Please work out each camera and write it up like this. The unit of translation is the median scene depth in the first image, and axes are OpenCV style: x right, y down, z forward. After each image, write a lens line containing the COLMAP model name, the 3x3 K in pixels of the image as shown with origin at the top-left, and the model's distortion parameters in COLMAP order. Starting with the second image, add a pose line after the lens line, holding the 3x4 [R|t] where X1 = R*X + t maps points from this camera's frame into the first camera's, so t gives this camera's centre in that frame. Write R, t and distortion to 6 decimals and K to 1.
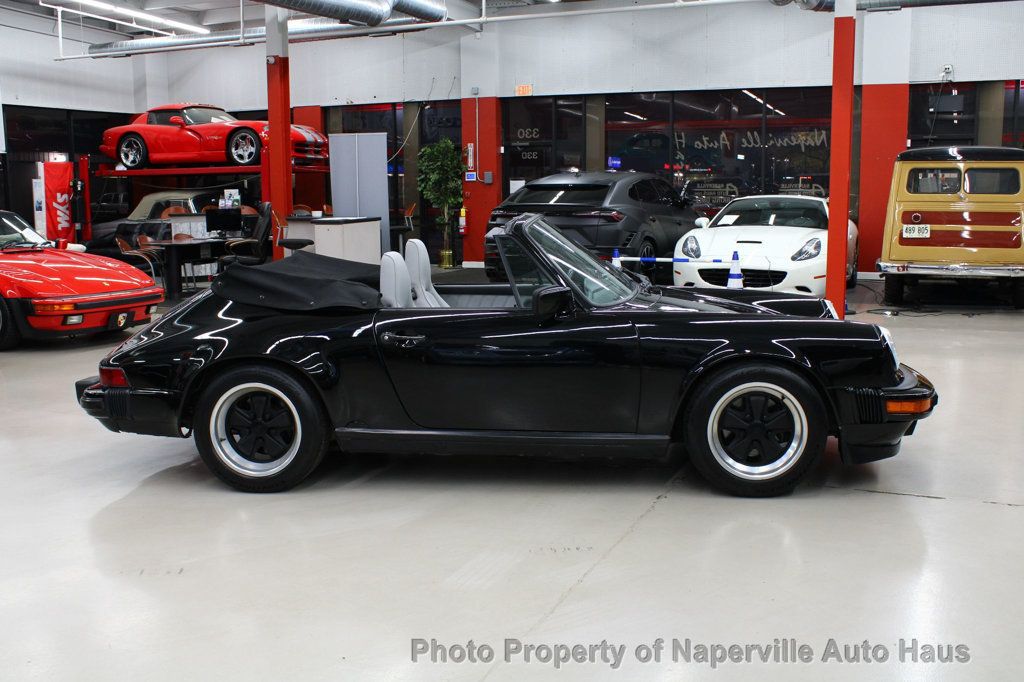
lens RADIAL K [[1055.9, 0, 510.2], [0, 1055.9, 342.5], [0, 0, 1]] dist [-0.123715, 0.164119]
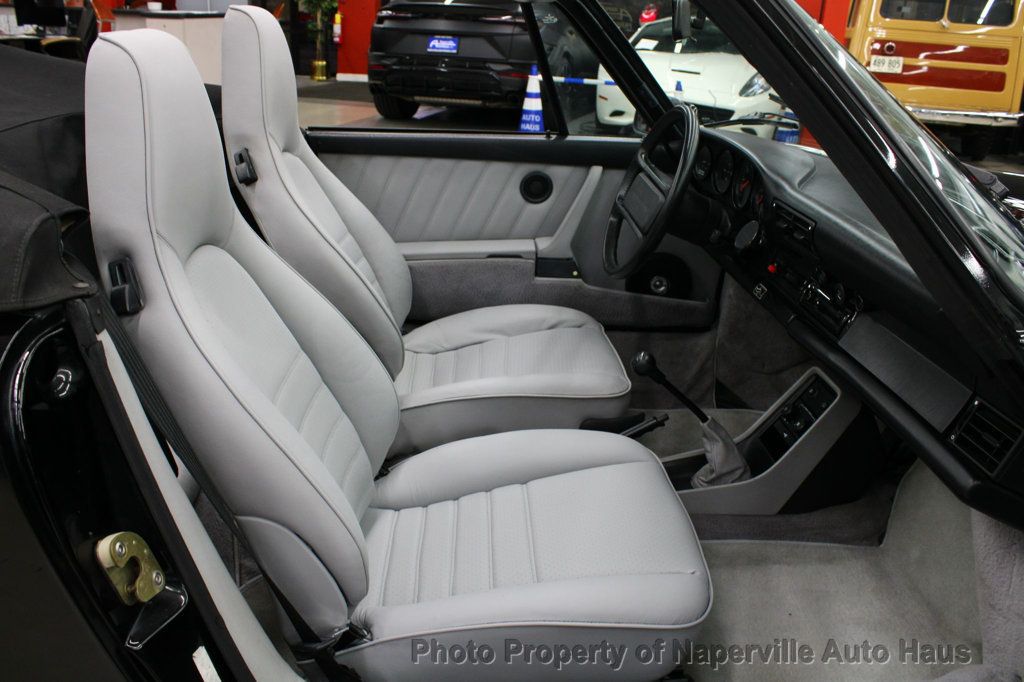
lens RADIAL K [[862.3, 0, 512.0], [0, 862.3, 341.0], [0, 0, 1]] dist [-0.160638, 0.138236]
pose [[0.986730, -0.004525, 0.162308, -0.017236], [-0.031757, 0.974927, 0.220245, -0.018359], [-0.159235, -0.222477, 0.961846, 0.239449]]
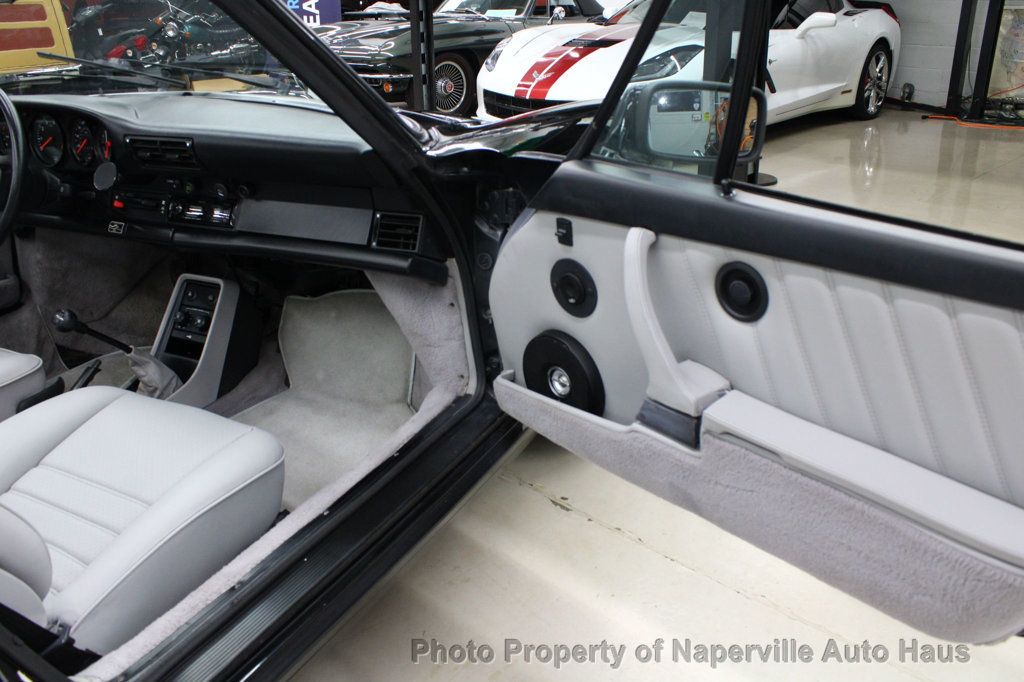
lens RADIAL K [[862.3, 0, 512.0], [0, 862.3, 341.0], [0, 0, 1]] dist [-0.160638, 0.138236]
pose [[0.357078, -0.359715, 0.862033, -0.053829], [0.151879, 0.932951, 0.326396, -0.016764], [-0.921644, 0.014376, 0.387770, 0.243265]]
